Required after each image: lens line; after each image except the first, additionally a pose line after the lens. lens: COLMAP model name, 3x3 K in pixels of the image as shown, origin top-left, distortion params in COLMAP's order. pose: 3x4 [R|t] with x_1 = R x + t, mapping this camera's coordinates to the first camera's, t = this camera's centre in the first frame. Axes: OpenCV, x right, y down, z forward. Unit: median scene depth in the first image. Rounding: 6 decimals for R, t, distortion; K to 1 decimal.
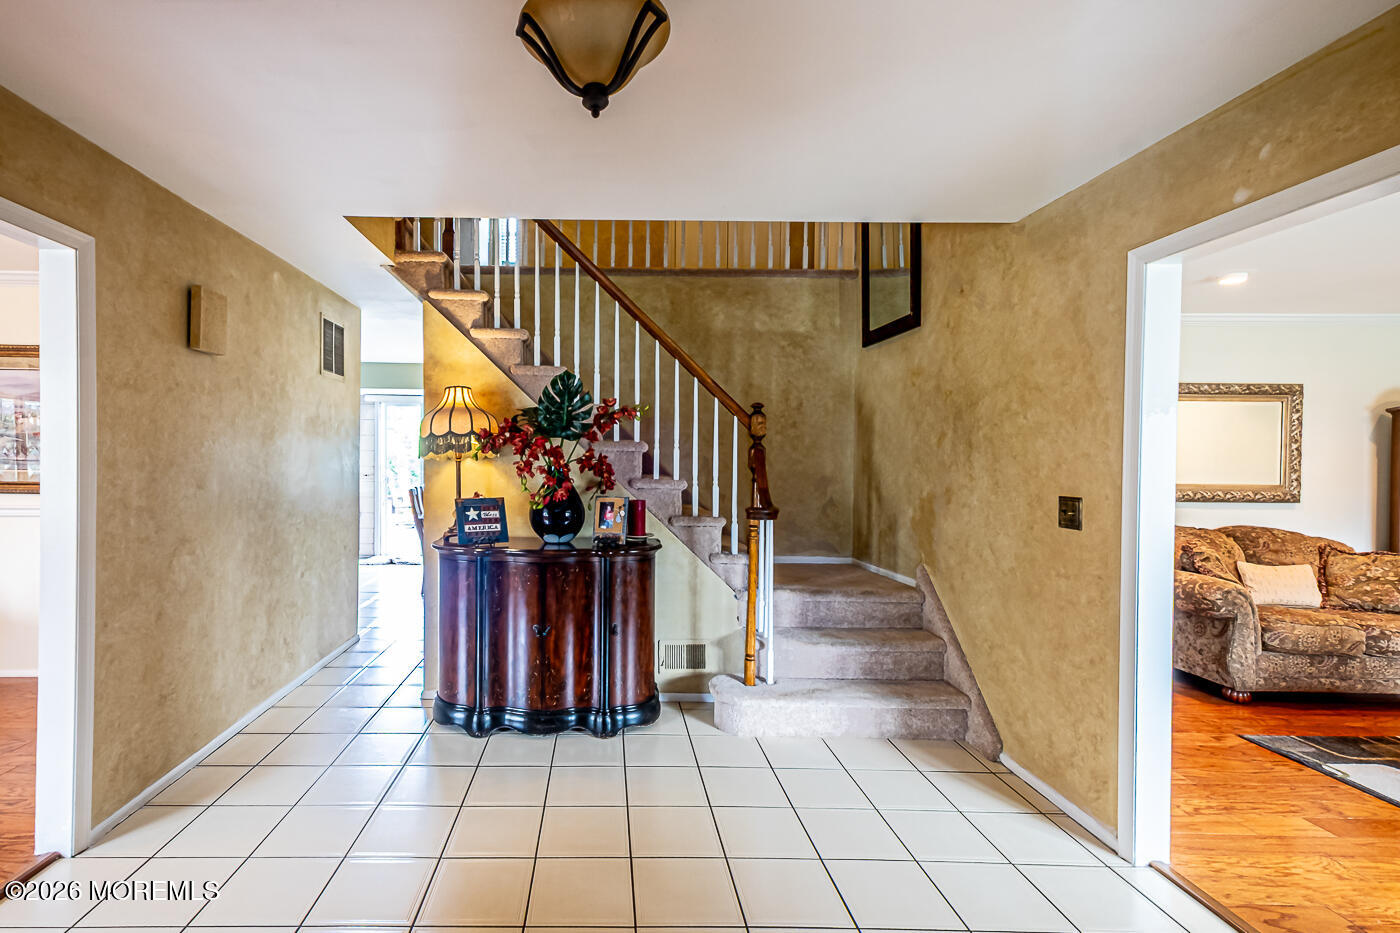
lens RADIAL K [[581.6, 0, 700.0], [0, 581.6, 466.5], [0, 0, 1]] dist [0.000939, 0.000252]
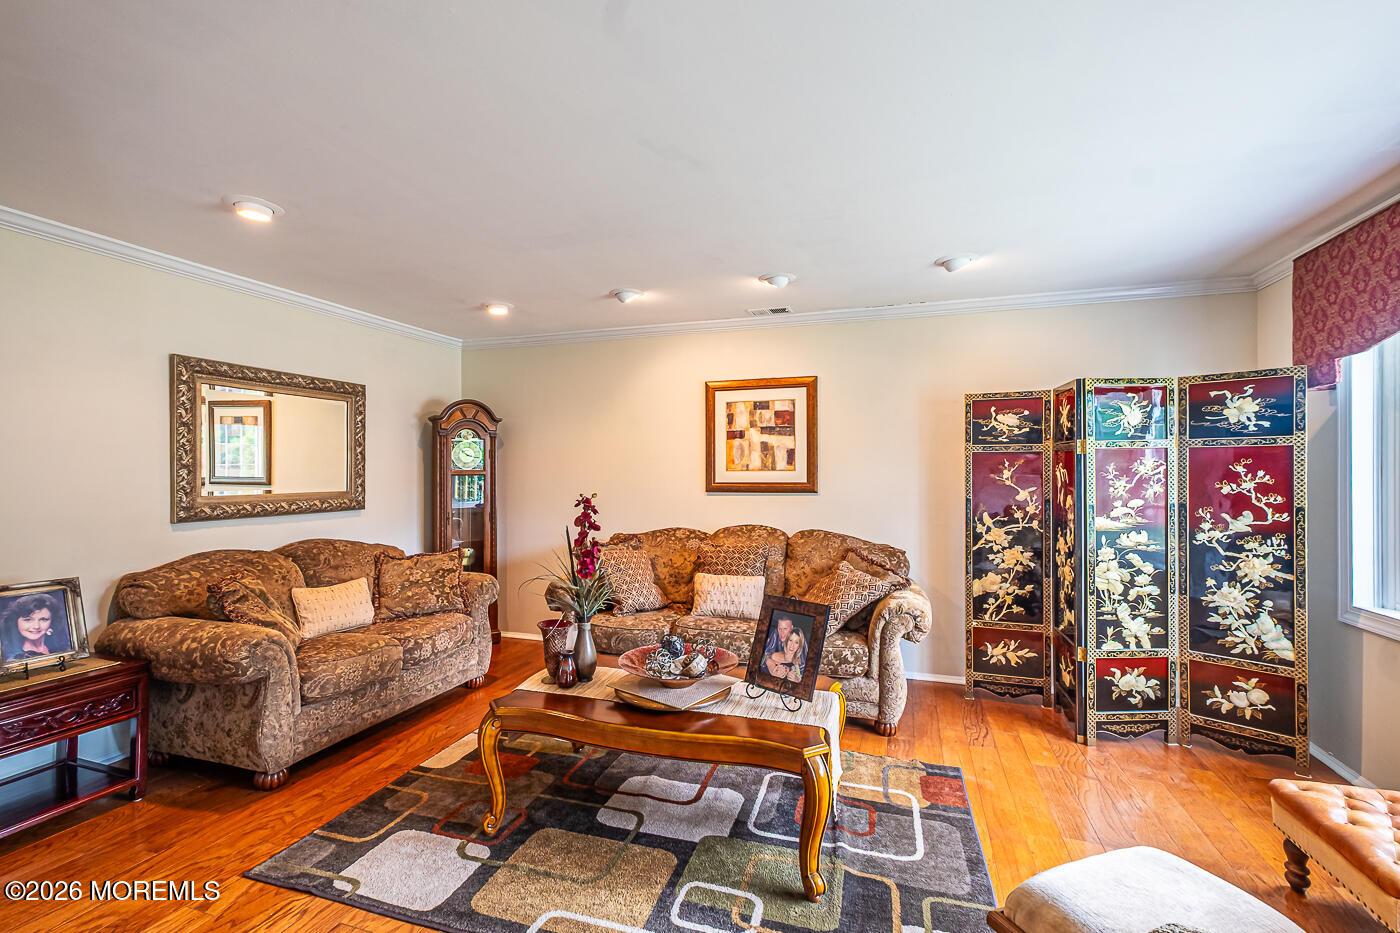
lens RADIAL K [[625.7, 0, 700.0], [0, 625.7, 466.5], [0, 0, 1]] dist [0.014156, 0.000048]
pose [[0.315371, -0.002180, 0.948966, 0.311929], [0.012069, 0.999926, -0.001714, 0.000947], [-0.948892, 0.011994, 0.315374, 0.208425]]
